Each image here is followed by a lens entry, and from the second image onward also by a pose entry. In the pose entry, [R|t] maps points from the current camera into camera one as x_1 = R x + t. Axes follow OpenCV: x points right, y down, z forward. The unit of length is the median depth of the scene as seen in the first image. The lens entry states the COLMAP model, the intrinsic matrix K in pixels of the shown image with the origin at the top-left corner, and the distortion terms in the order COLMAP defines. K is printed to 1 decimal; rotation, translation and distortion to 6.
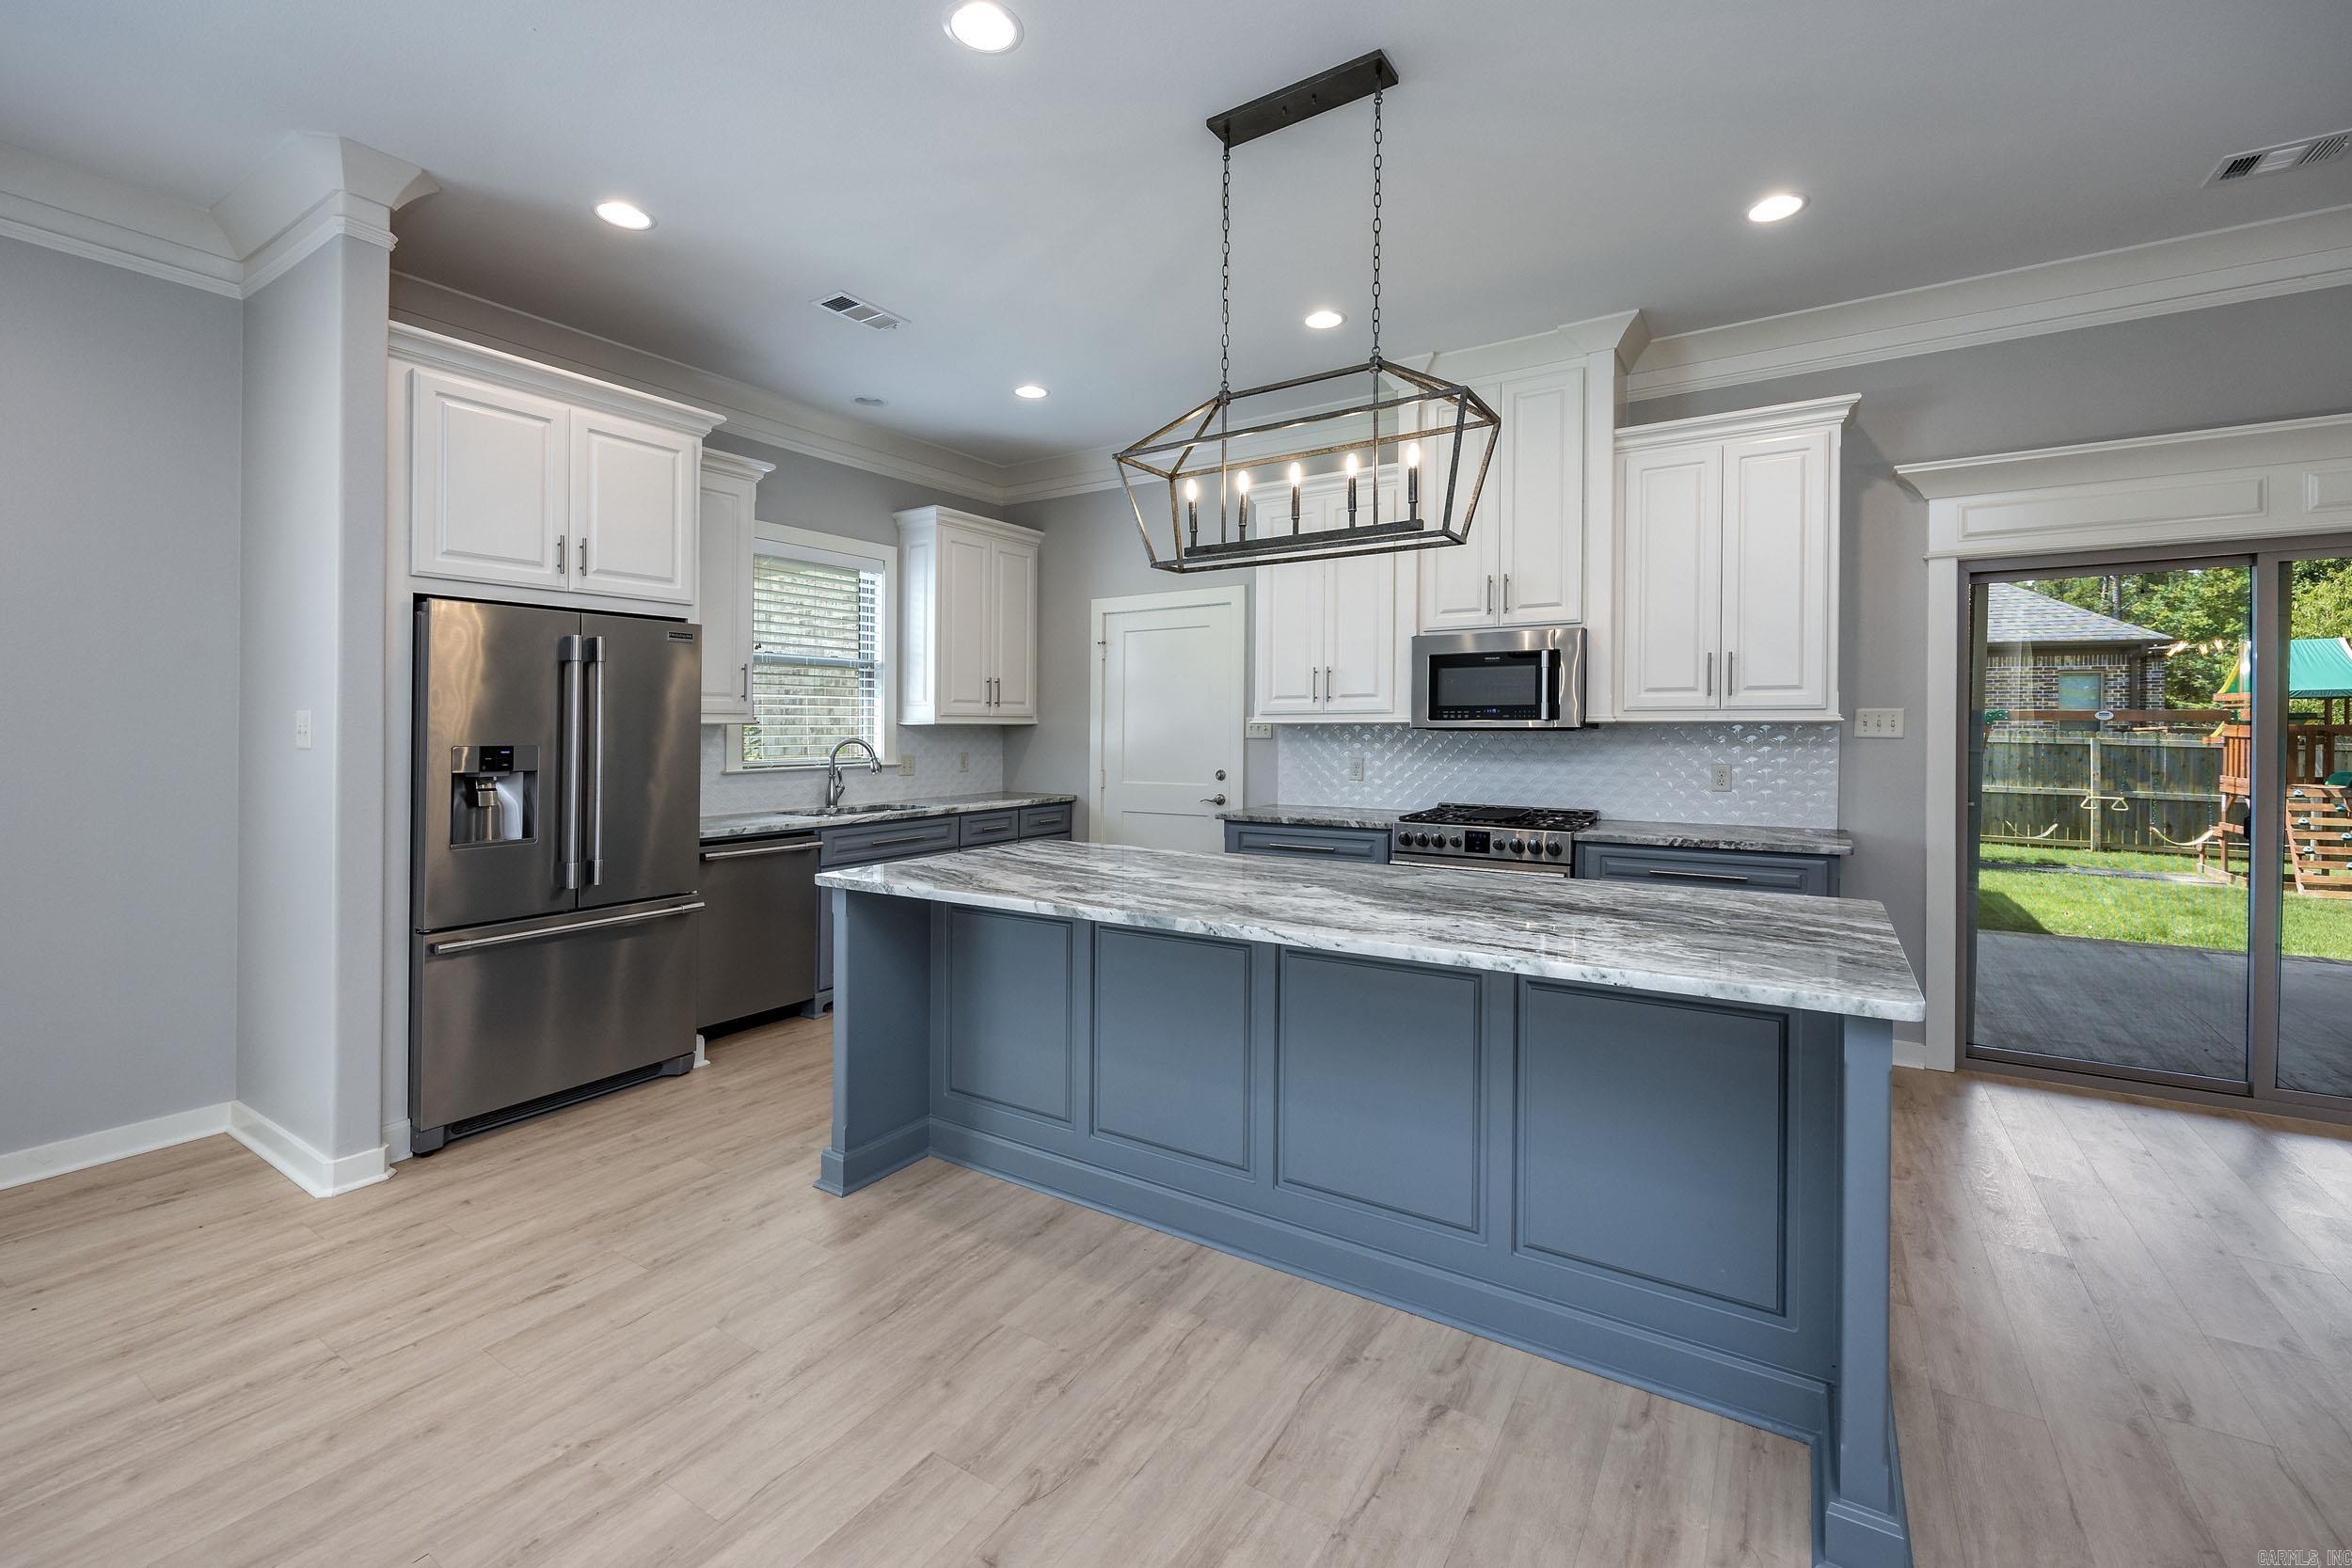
lens RADIAL K [[866.5, 0, 1288.6], [0, 866.5, 727.5], [0, 0, 1]] dist [-0.002293, -0.000003]
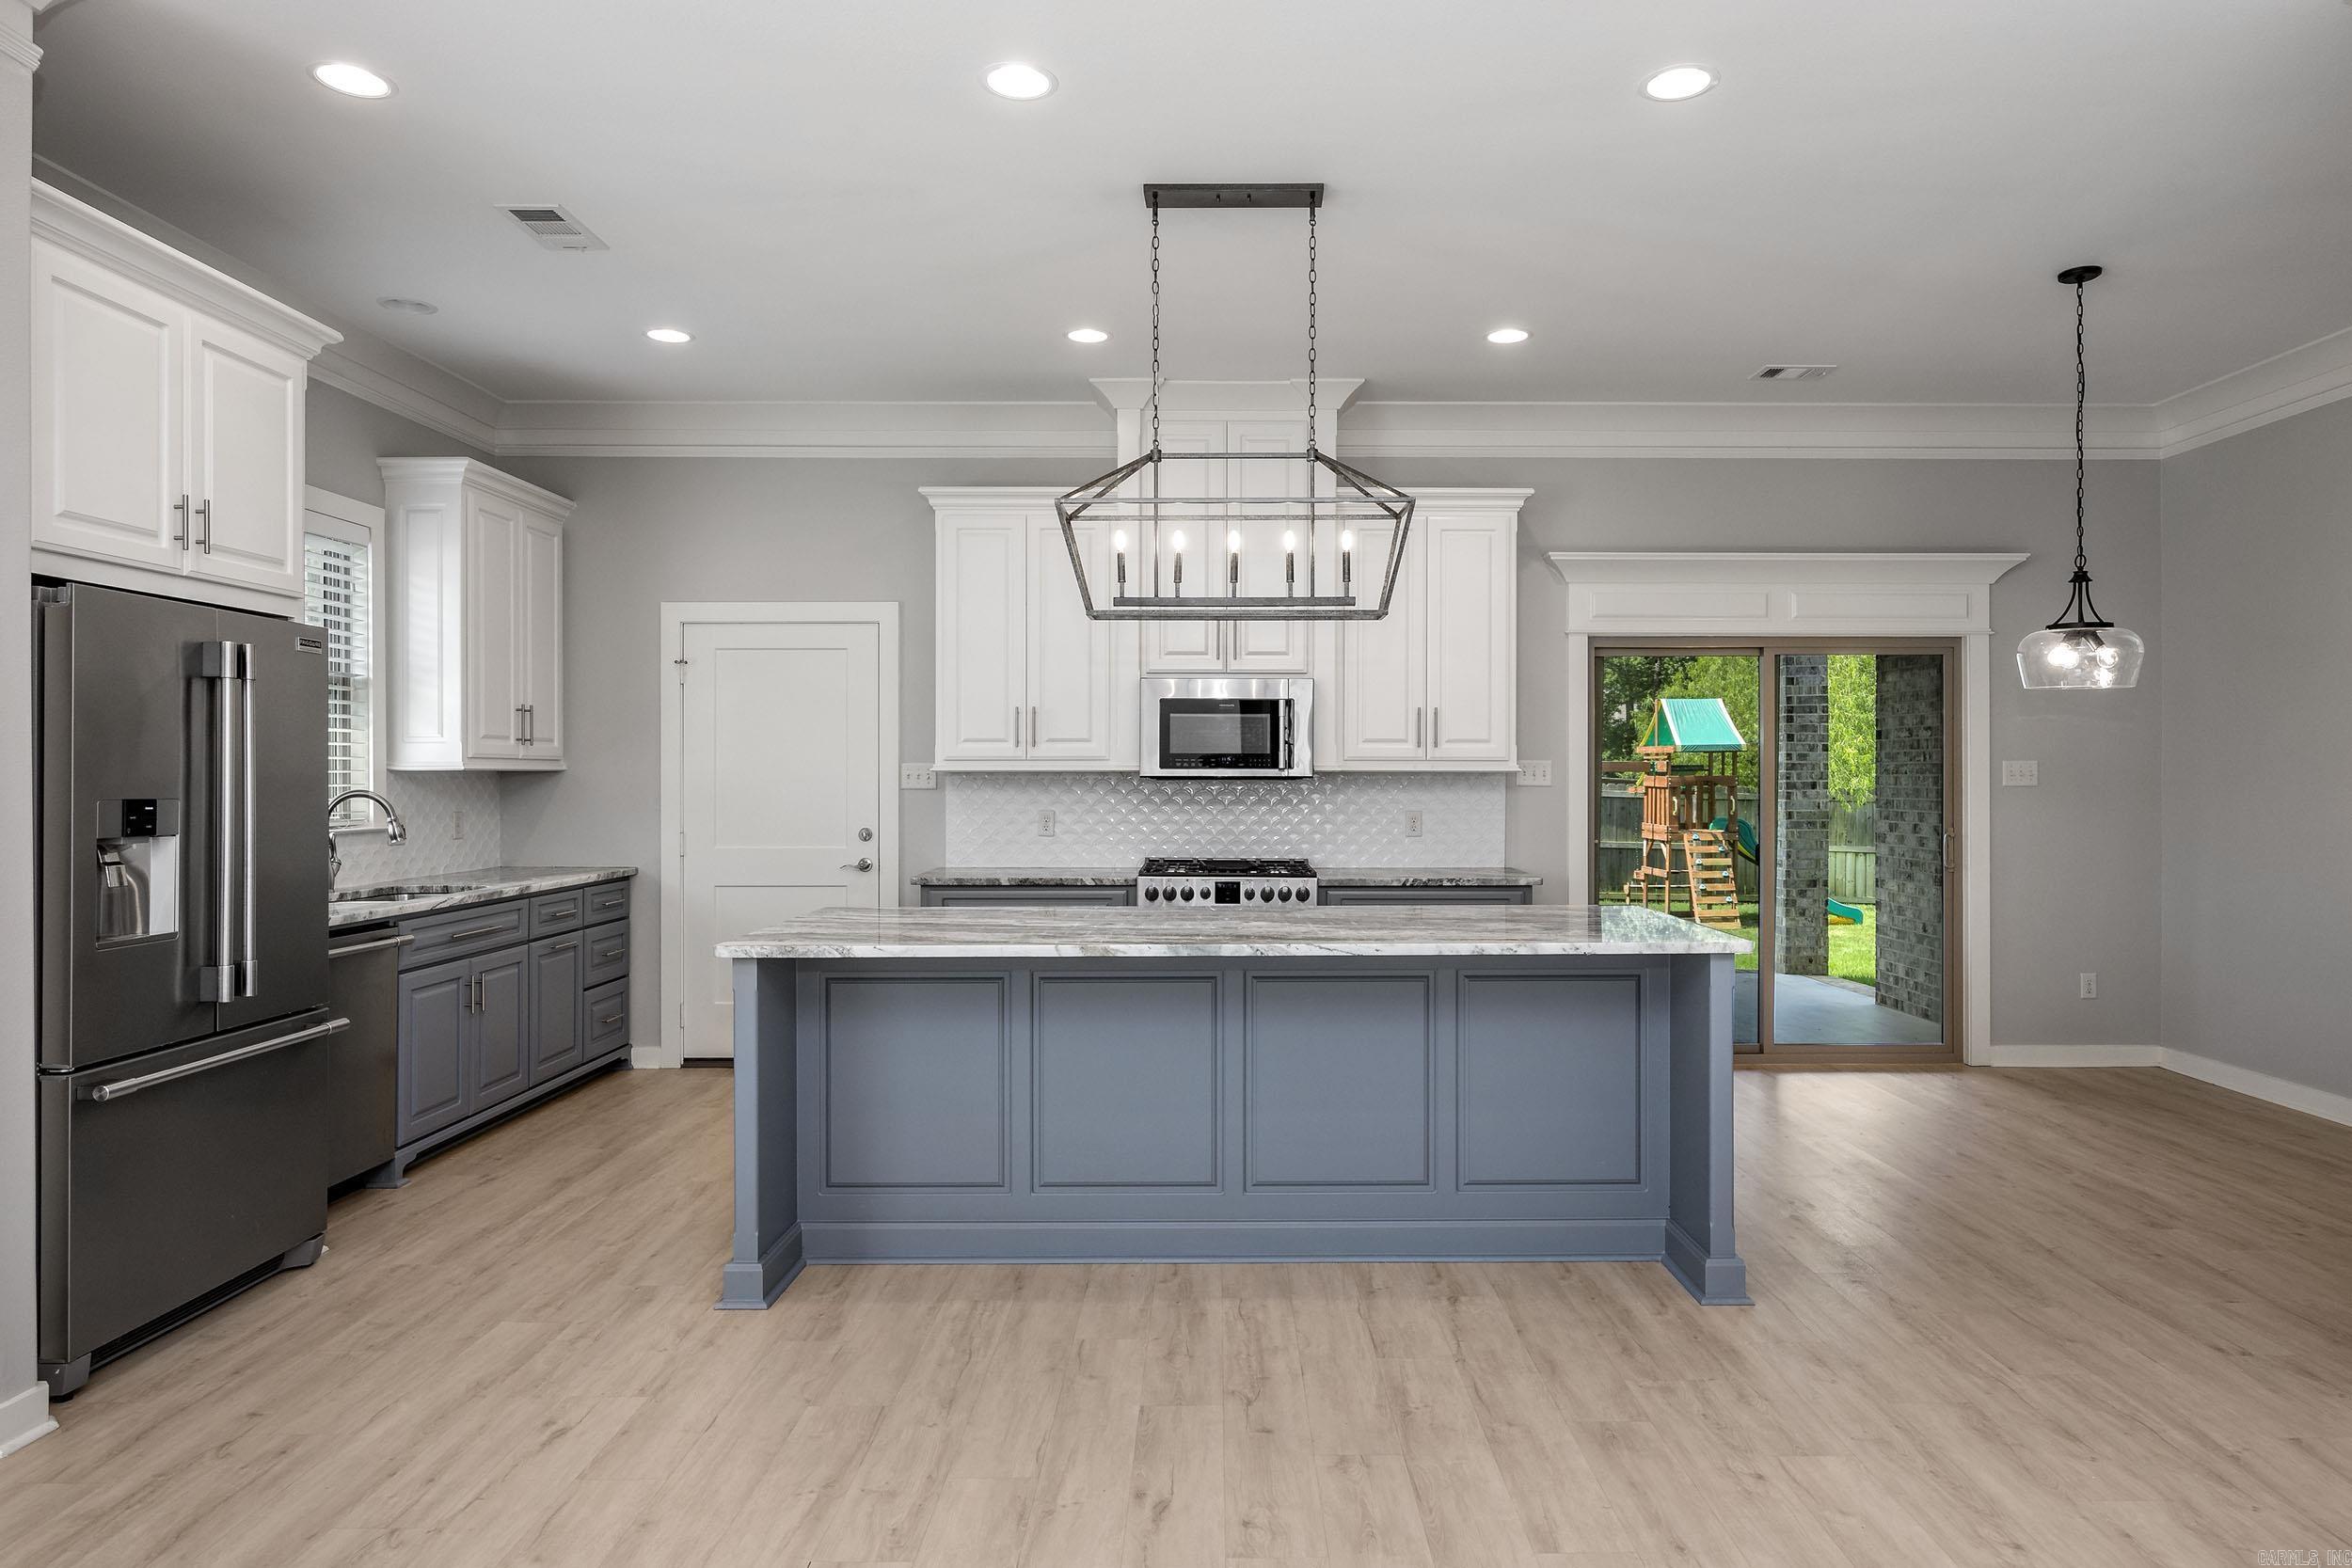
lens RADIAL K [[1250.8, 0, 1171.9], [0, 1250.8, 770.8], [0, 0, 1]] dist [-0.004978, -0.000670]
pose [[0.874688, 0.004448, 0.484666, -0.586371], [-0.001926, 0.999982, -0.005701, 0.002473], [-0.484683, 0.004054, 0.874680, -0.234504]]
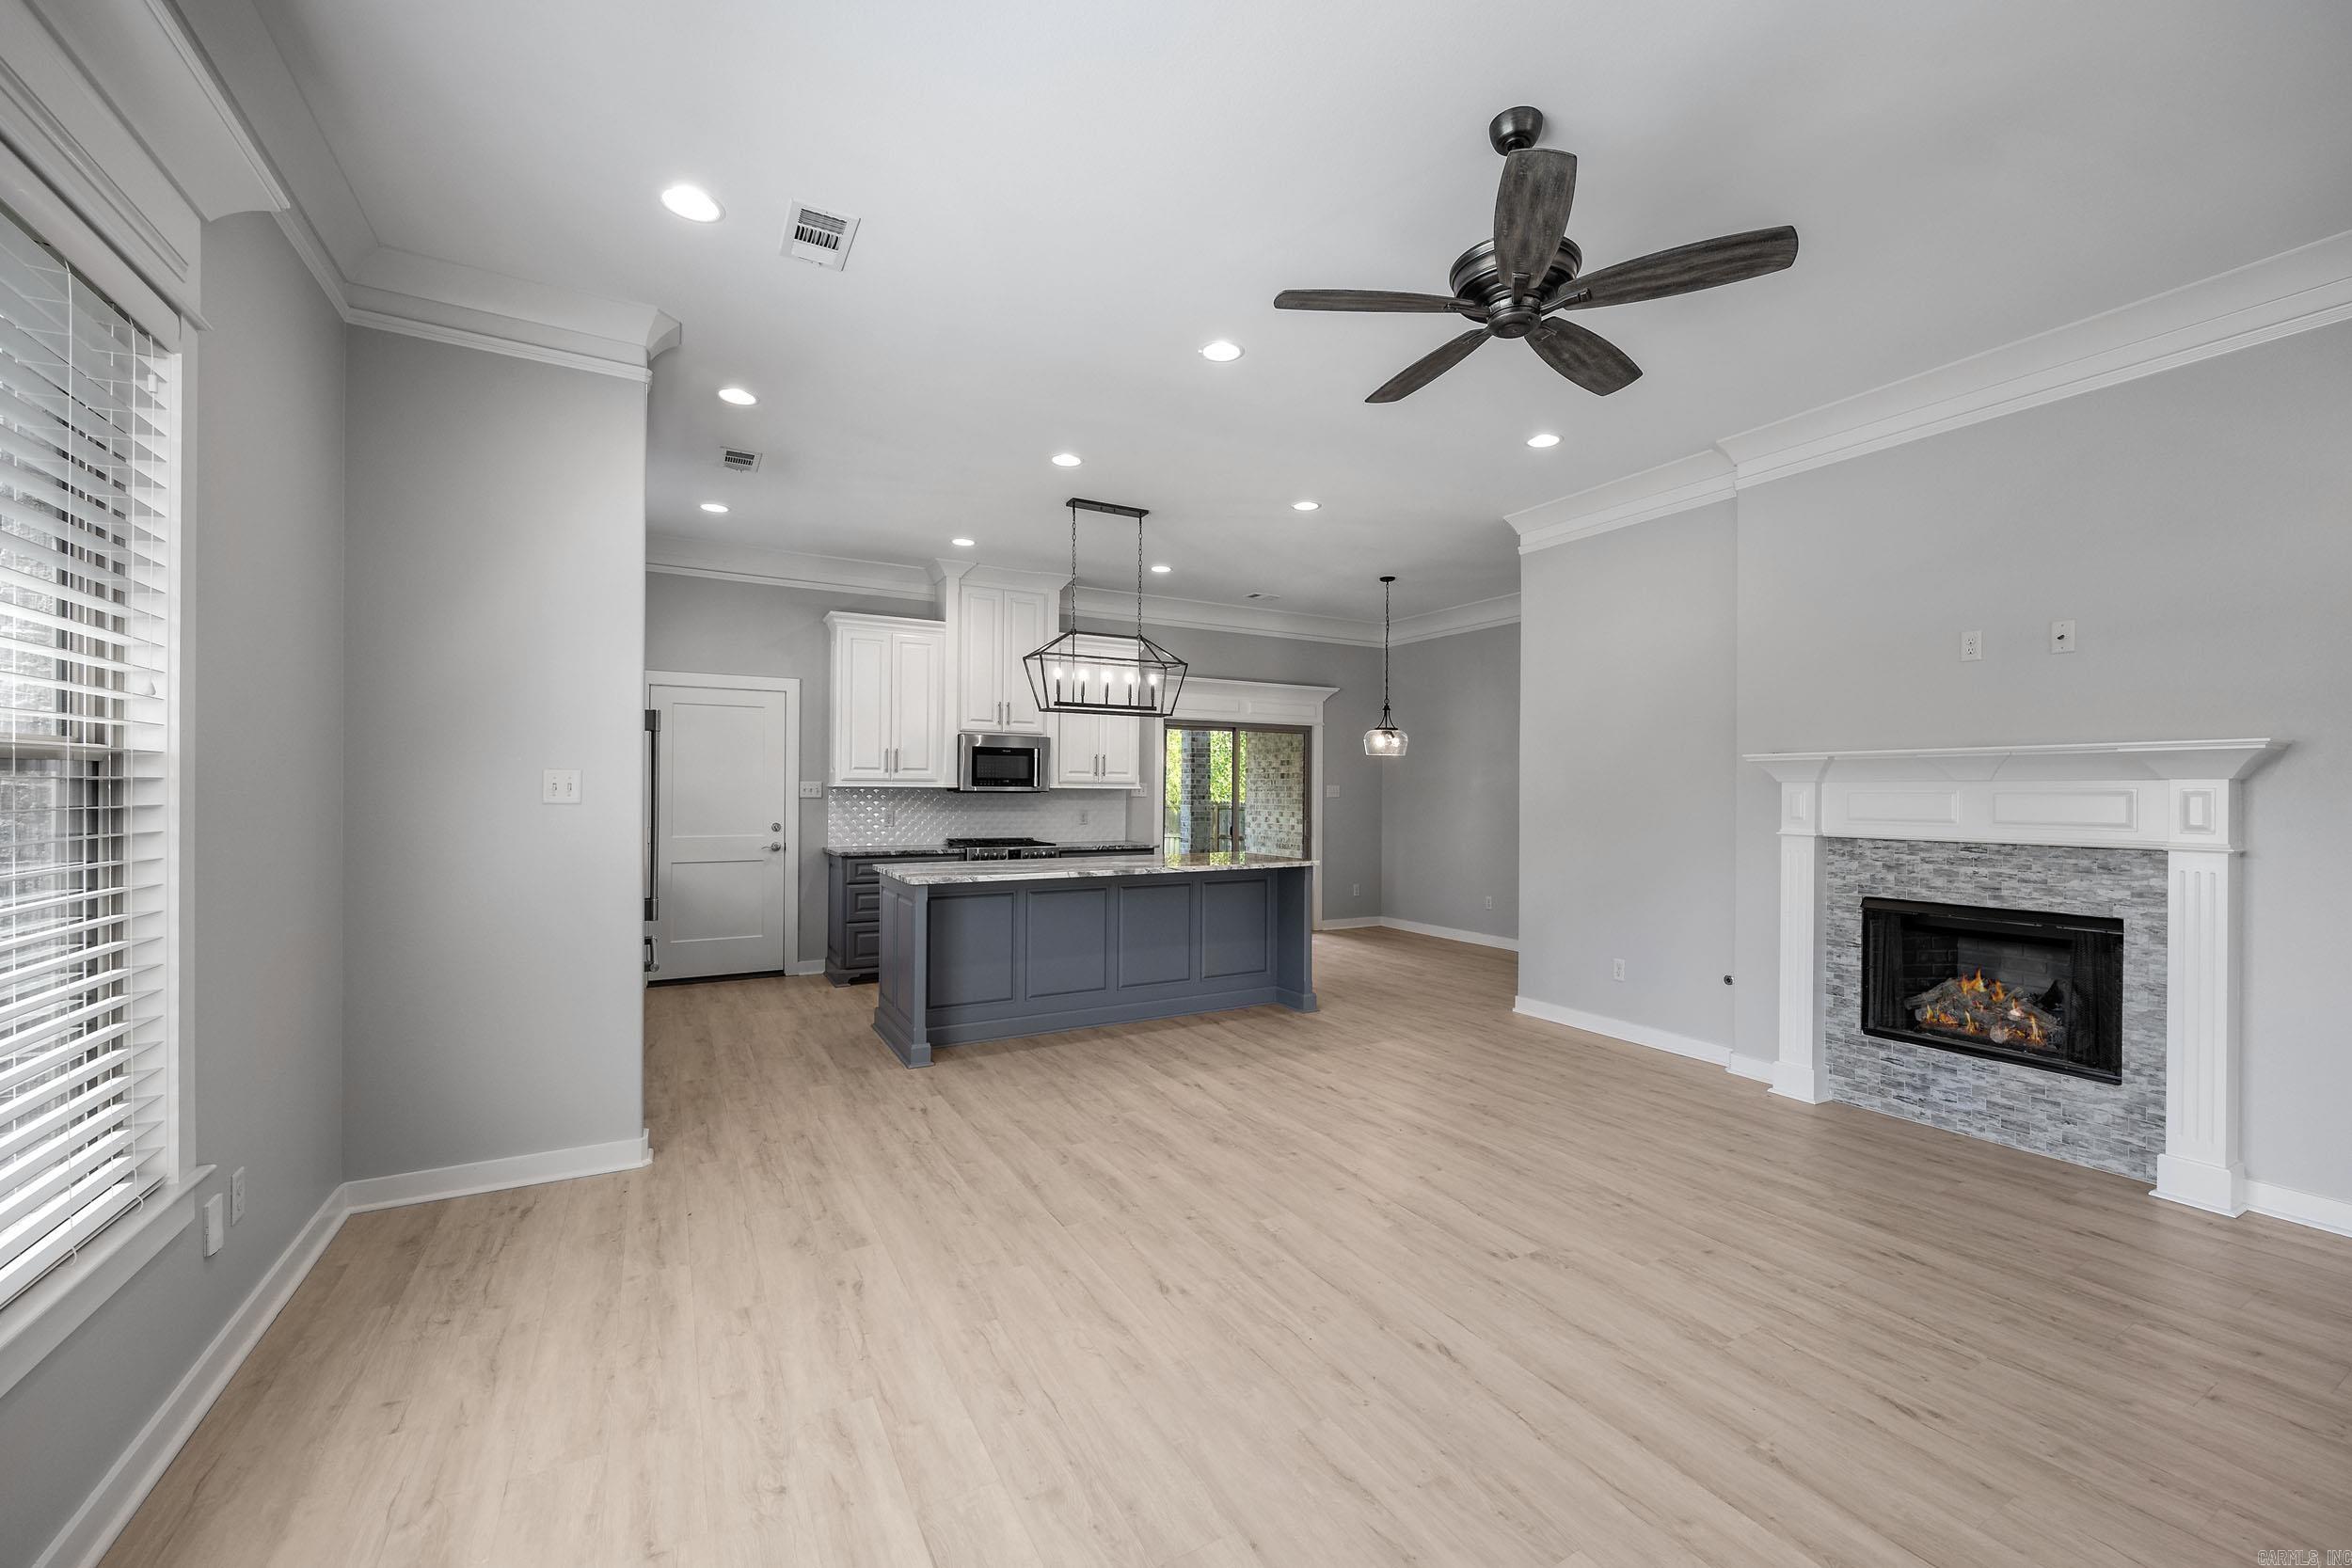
lens RADIAL K [[931.0, 0, 1134.8], [0, 931.0, 788.7], [0, 0, 1]] dist [0.003007, -0.000209]
pose [[0.521556, 0.008875, 0.853171, -1.423607], [-0.009321, 0.999945, -0.004704, 0.002656], [-0.853166, -0.005498, 0.521610, -0.219786]]
